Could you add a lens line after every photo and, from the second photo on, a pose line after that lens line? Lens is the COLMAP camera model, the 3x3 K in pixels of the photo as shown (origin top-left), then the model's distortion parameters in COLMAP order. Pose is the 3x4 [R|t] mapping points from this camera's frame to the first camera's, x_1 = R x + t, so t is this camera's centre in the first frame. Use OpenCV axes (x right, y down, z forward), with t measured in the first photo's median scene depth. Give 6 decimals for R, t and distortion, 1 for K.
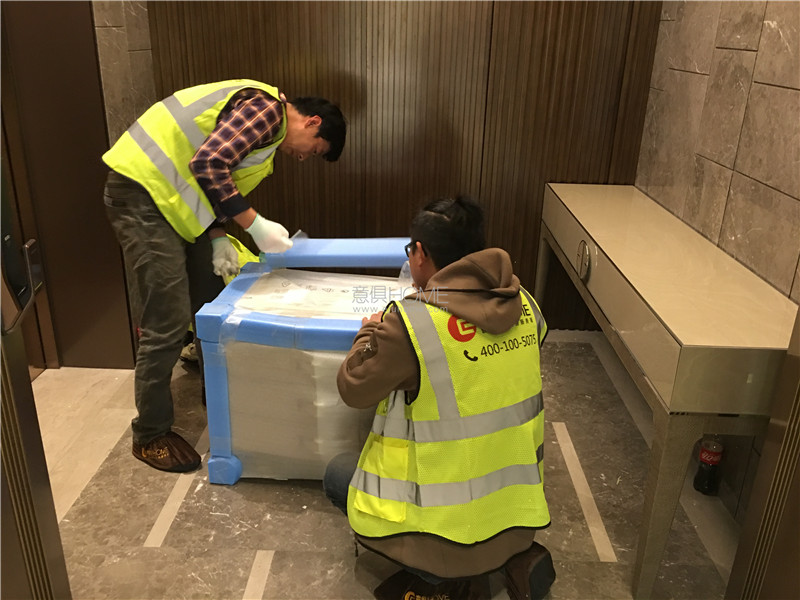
lens RADIAL K [[667.9, 0, 414.9], [0, 667.9, 294.9], [0, 0, 1]] dist [0.078107, -0.102352]
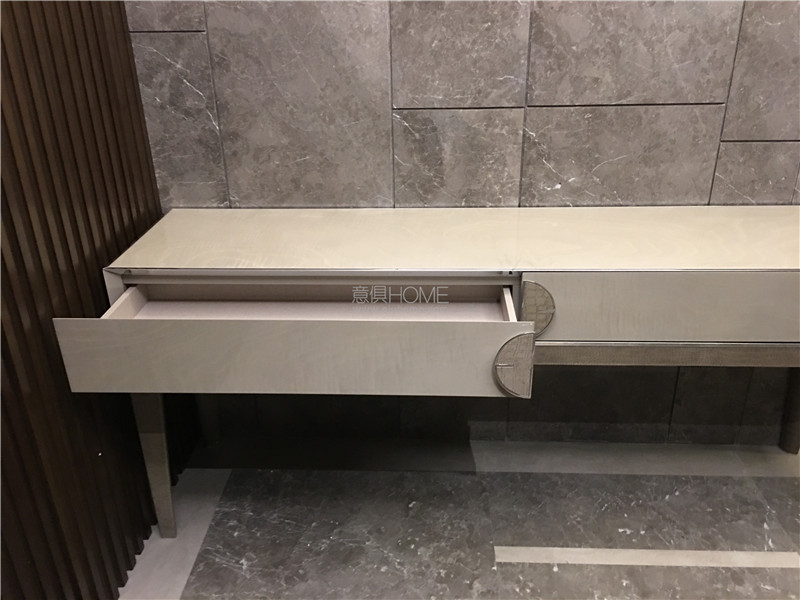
lens RADIAL K [[667.9, 0, 414.9], [0, 667.9, 294.9], [0, 0, 1]] dist [0.078107, -0.102352]
pose [[0.038393, -0.424084, 0.904809, -0.287035], [0.385165, 0.841789, 0.378204, -0.313009], [-0.922049, 0.333981, 0.195661, 0.952690]]
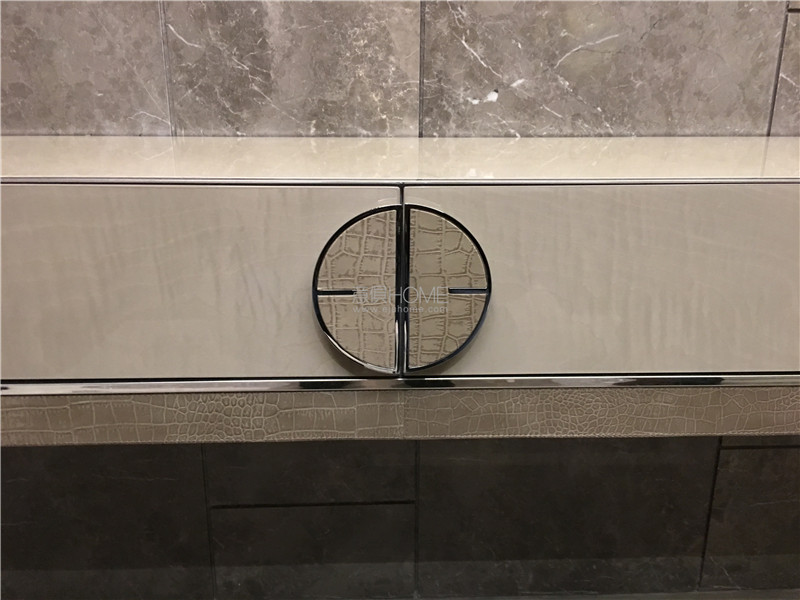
lens RADIAL K [[667.9, 0, 414.9], [0, 667.9, 294.9], [0, 0, 1]] dist [0.078107, -0.102352]
pose [[-0.044606, -0.283282, 0.957999, 0.033894], [0.364327, 0.888296, 0.279634, -0.099130], [-0.930202, 0.361499, 0.063584, 0.969917]]
